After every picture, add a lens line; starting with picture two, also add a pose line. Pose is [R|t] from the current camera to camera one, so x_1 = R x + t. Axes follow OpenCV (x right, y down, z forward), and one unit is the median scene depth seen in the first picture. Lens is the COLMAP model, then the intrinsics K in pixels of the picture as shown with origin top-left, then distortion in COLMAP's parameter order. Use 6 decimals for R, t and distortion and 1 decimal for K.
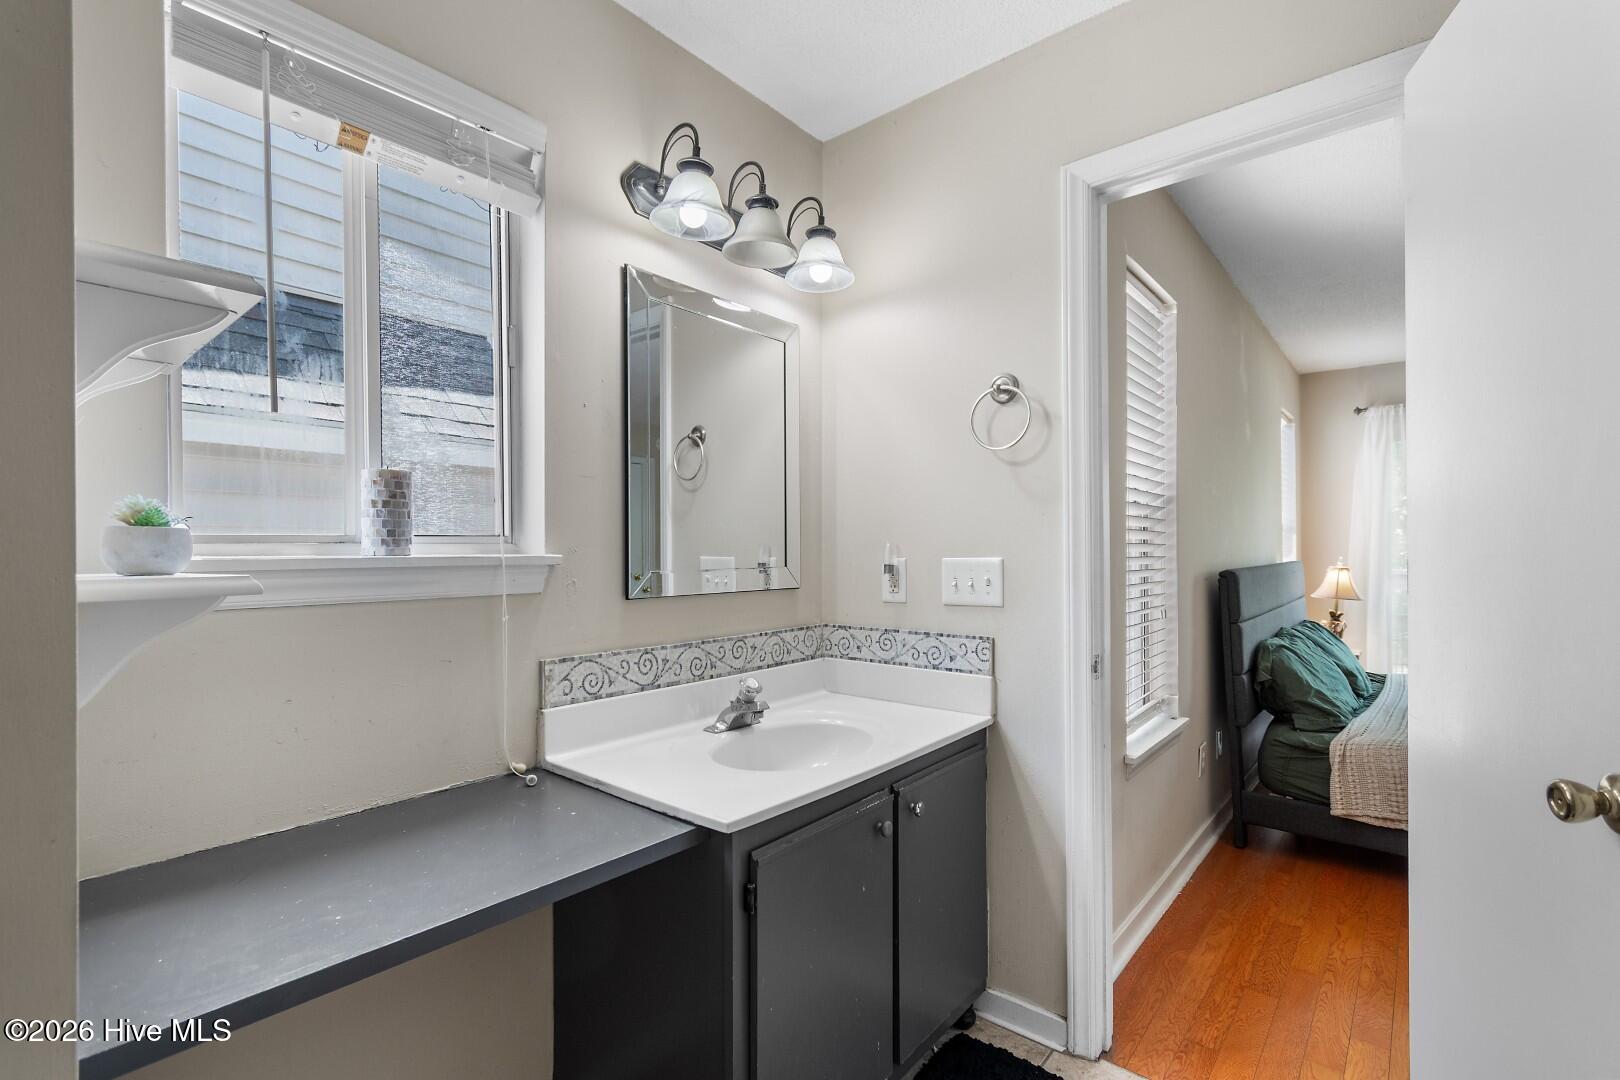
lens RADIAL K [[712.0, 0, 813.9], [0, 712.0, 548.4], [0, 0, 1]] dist [0.003721, 0.000085]
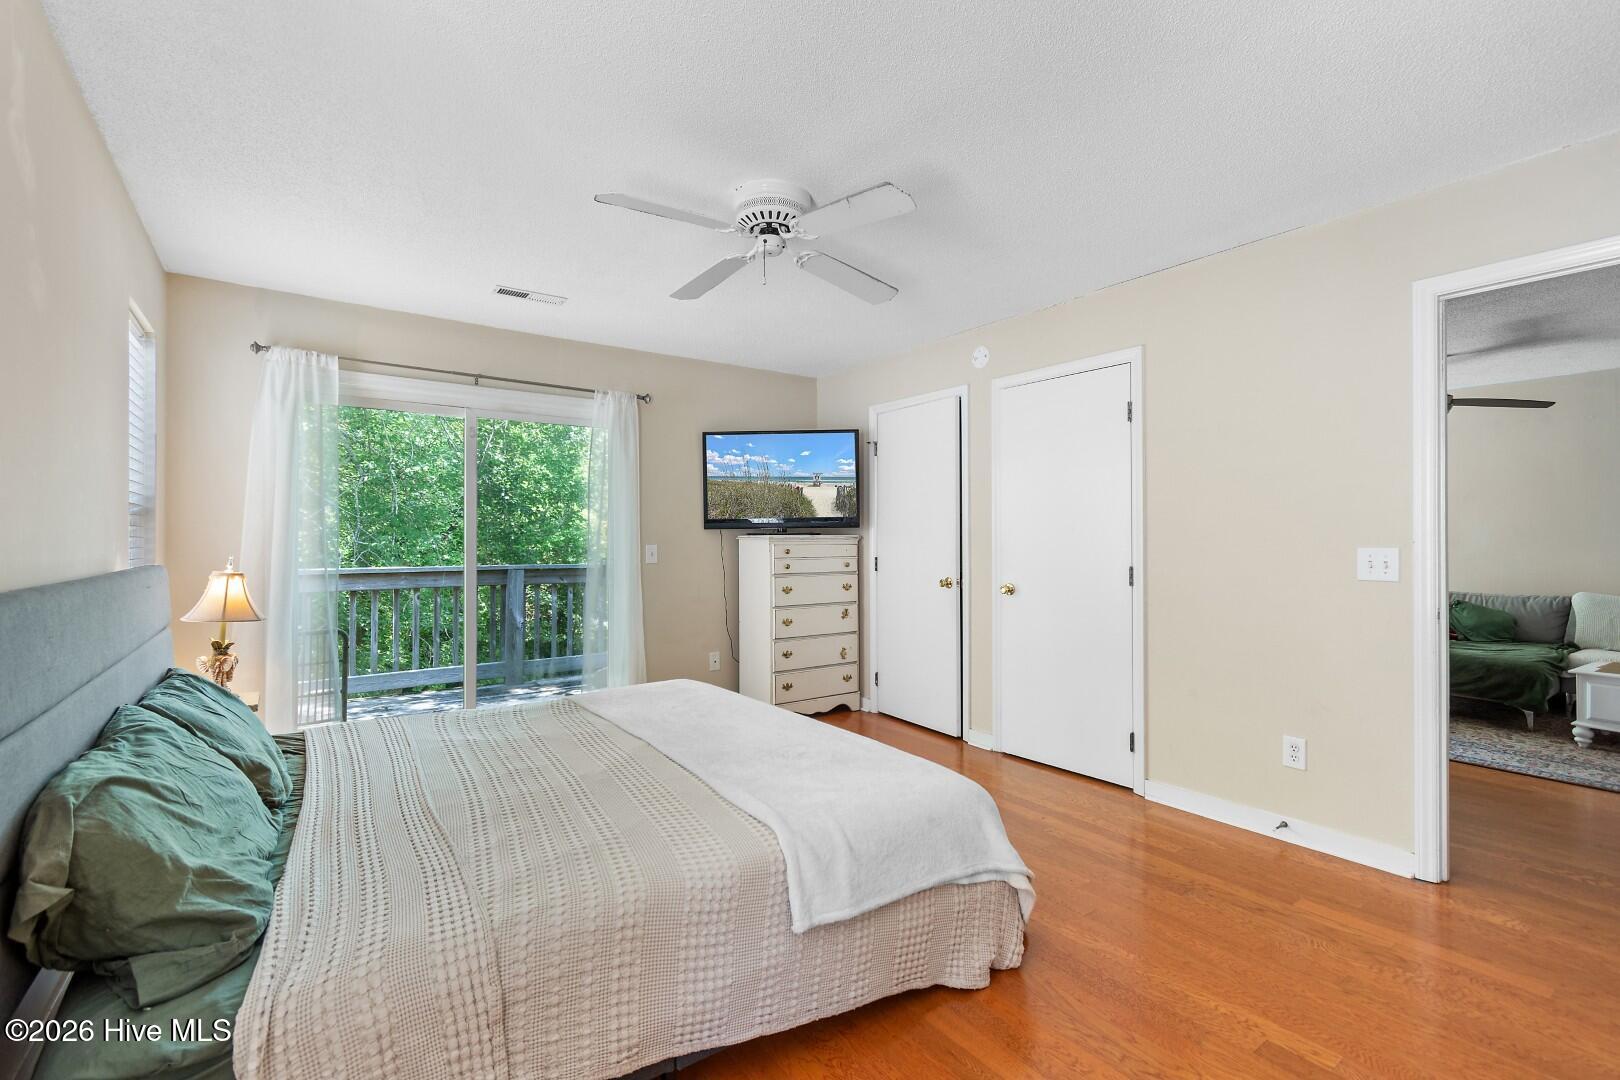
lens RADIAL K [[712.0, 0, 809.1], [0, 712.0, 550.8], [0, 0, 1]] dist [0.003721, 0.000085]
pose [[0.232194, 0.005912, 0.972652, 0.302689], [-0.017244, 0.999849, -0.001961, -0.001333], [-0.972517, -0.016317, 0.232261, 0.446409]]
